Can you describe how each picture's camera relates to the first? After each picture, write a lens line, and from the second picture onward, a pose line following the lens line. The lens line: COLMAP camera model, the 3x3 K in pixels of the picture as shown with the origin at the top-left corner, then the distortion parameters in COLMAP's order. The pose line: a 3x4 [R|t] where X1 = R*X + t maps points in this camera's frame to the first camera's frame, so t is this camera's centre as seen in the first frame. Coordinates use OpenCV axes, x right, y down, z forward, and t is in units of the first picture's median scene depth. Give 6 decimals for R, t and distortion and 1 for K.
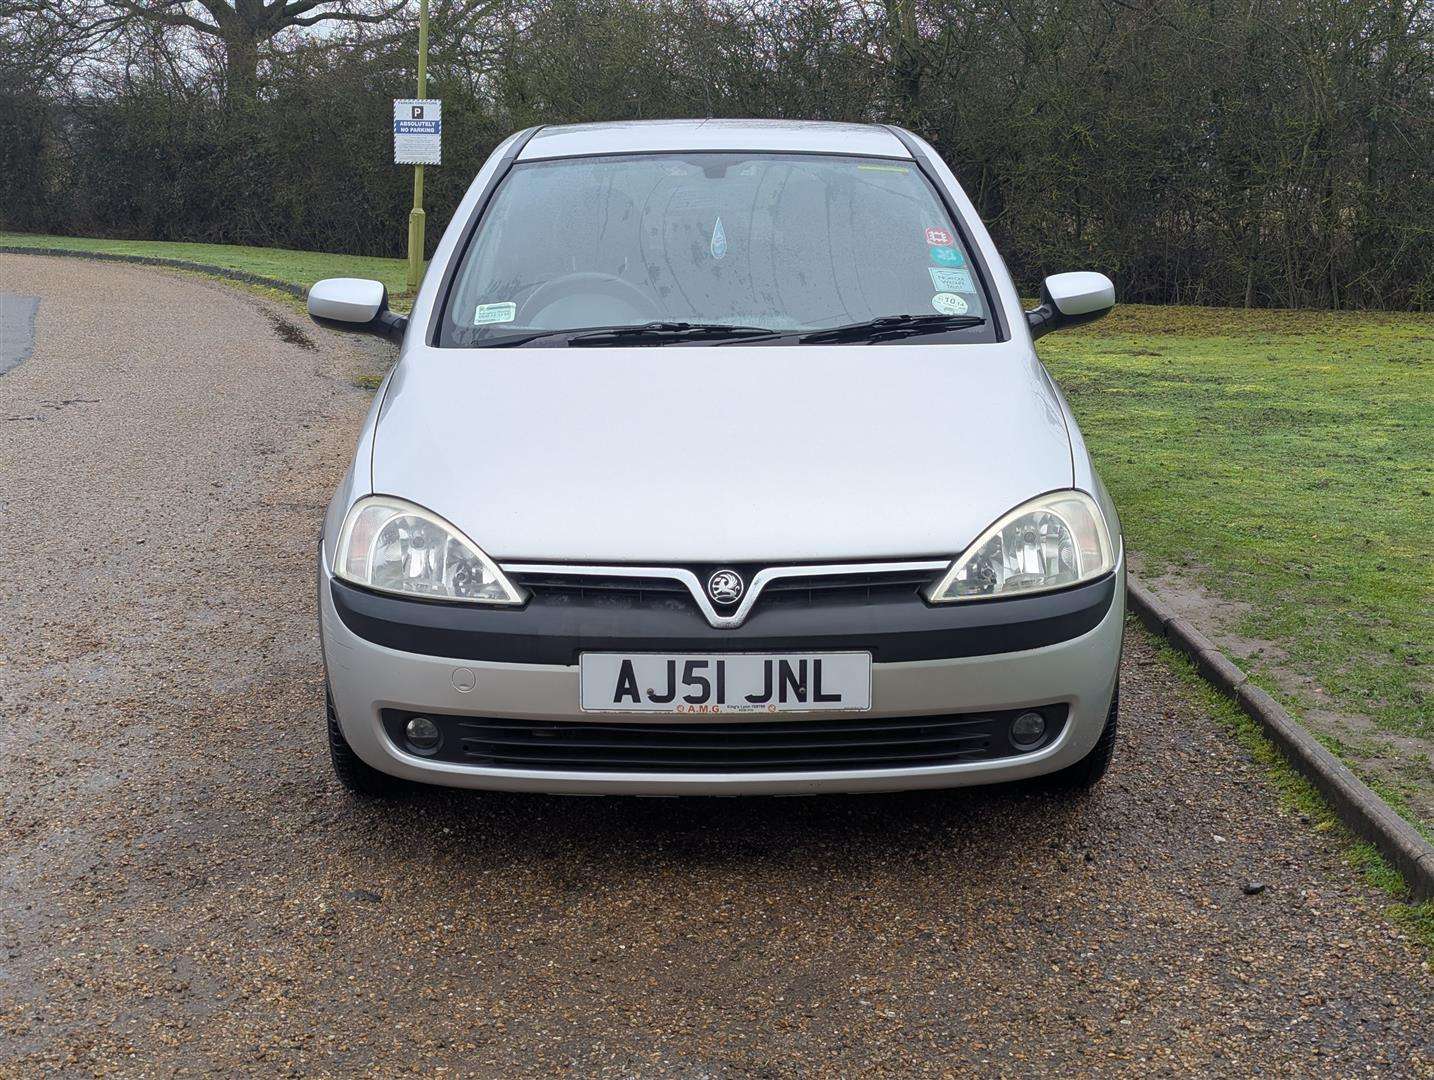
lens RADIAL K [[2141.5, 0, 717.0], [0, 2141.5, 540.0], [0, 0, 1]] dist [0.069796, -0.115832]
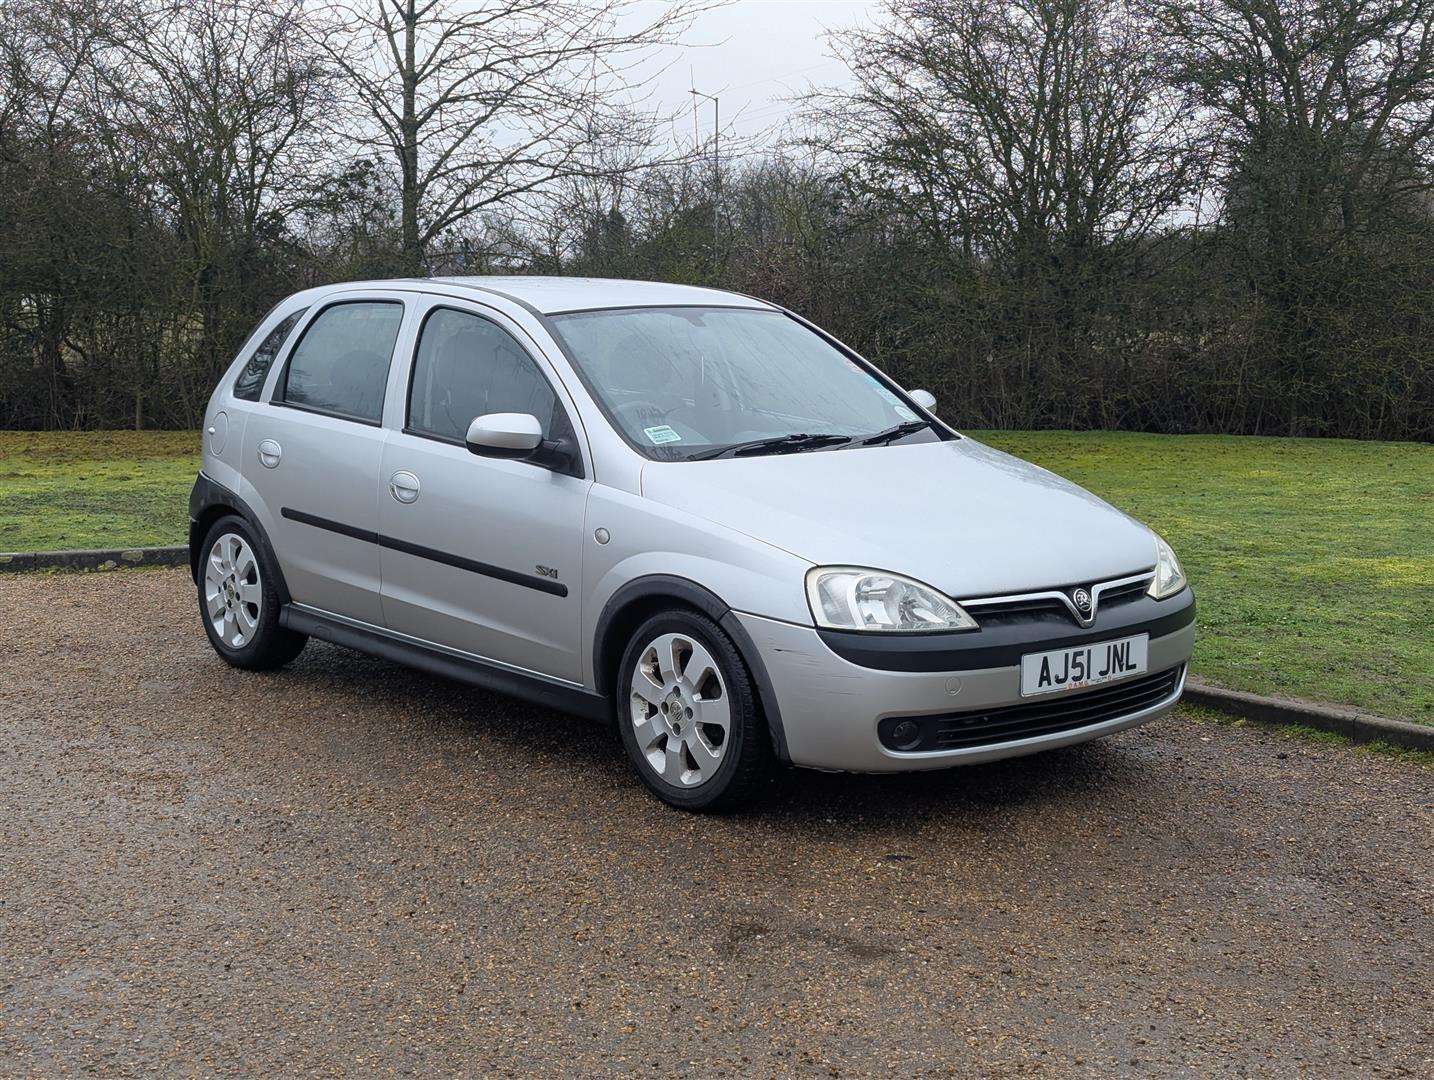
lens RADIAL K [[2141.5, 0, 717.0], [0, 2141.5, 540.0], [0, 0, 1]] dist [0.069796, -0.115832]
pose [[0.749209, -0.077865, 0.657741, -1.153506], [0.118463, 0.992806, -0.017407, -0.023233], [-0.651654, 0.090960, 0.753043, 0.044214]]
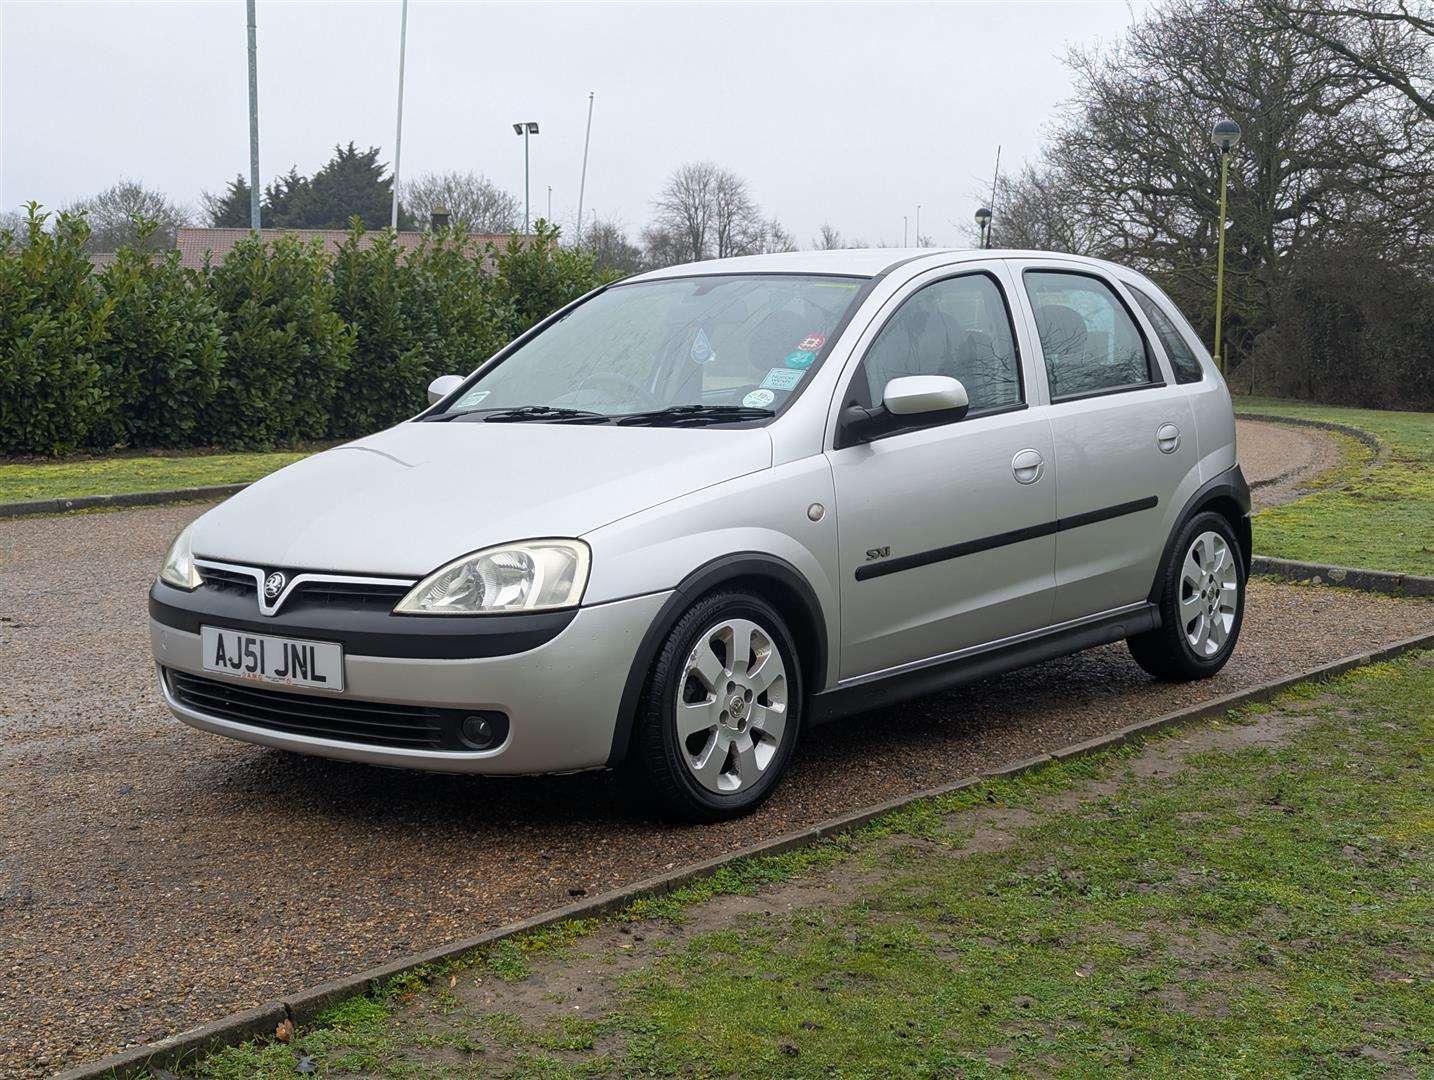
lens RADIAL K [[2141.5, 0, 717.0], [0, 2141.5, 540.0], [0, 0, 1]] dist [0.069796, -0.115832]
pose [[0.759814, 0.062220, -0.647157, 1.047120], [-0.120282, 0.991679, -0.045876, 0.022488], [0.638918, 0.112699, 0.760975, 0.175521]]
